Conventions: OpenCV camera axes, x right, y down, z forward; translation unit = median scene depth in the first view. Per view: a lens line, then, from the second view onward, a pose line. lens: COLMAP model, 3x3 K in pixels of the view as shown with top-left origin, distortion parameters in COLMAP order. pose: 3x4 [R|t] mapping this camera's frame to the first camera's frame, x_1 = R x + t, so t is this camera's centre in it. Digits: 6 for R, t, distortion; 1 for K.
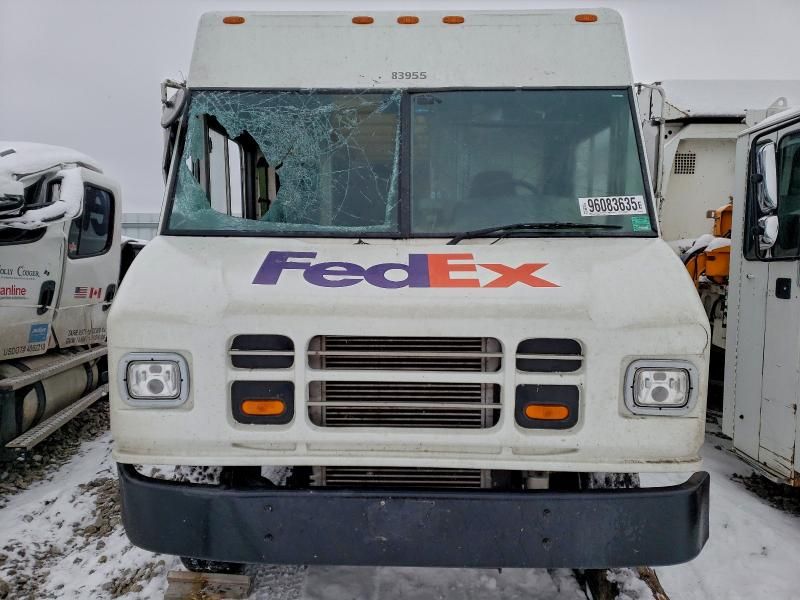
lens RADIAL K [[605.2, 0, 389.2], [0, 605.2, 300.3], [0, 0, 1]] dist [0.052634, -0.050208]
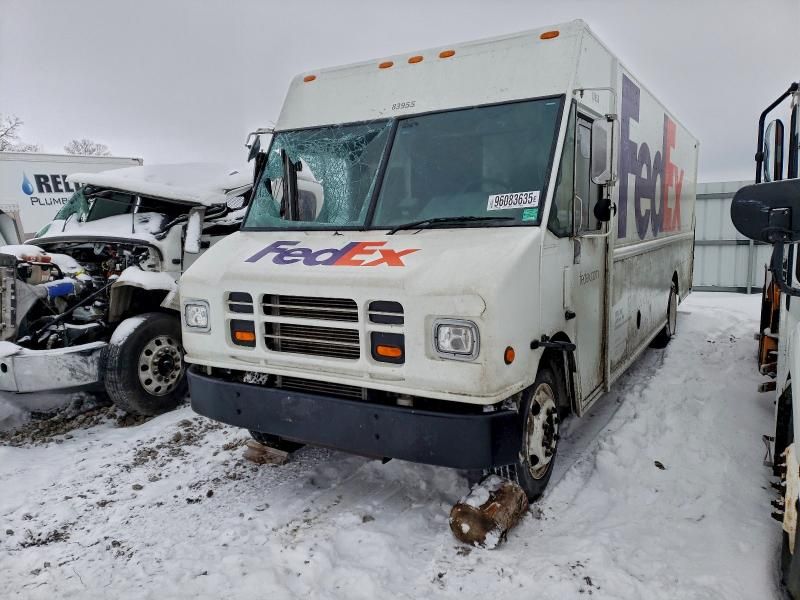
lens RADIAL K [[605.2, 0, 393.2], [0, 605.2, 294.4], [0, 0, 1]] dist [0.052634, -0.050208]
pose [[0.871308, 0.033257, -0.489608, 0.936339], [-0.018082, 0.999199, 0.035693, -0.005067], [0.490403, -0.022246, 0.871212, -0.246288]]
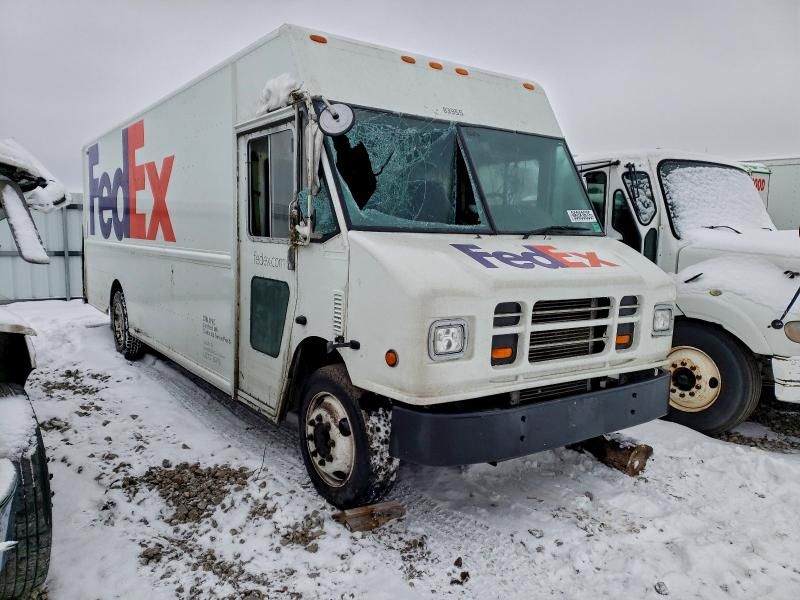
lens RADIAL K [[605.2, 0, 372.7], [0, 605.2, 306.1], [0, 0, 1]] dist [0.052634, -0.050208]
pose [[0.815610, -0.052429, 0.576222, -1.252916], [0.034029, 0.998509, 0.042685, -0.006836], [-0.577601, -0.015206, 0.816178, 0.003313]]
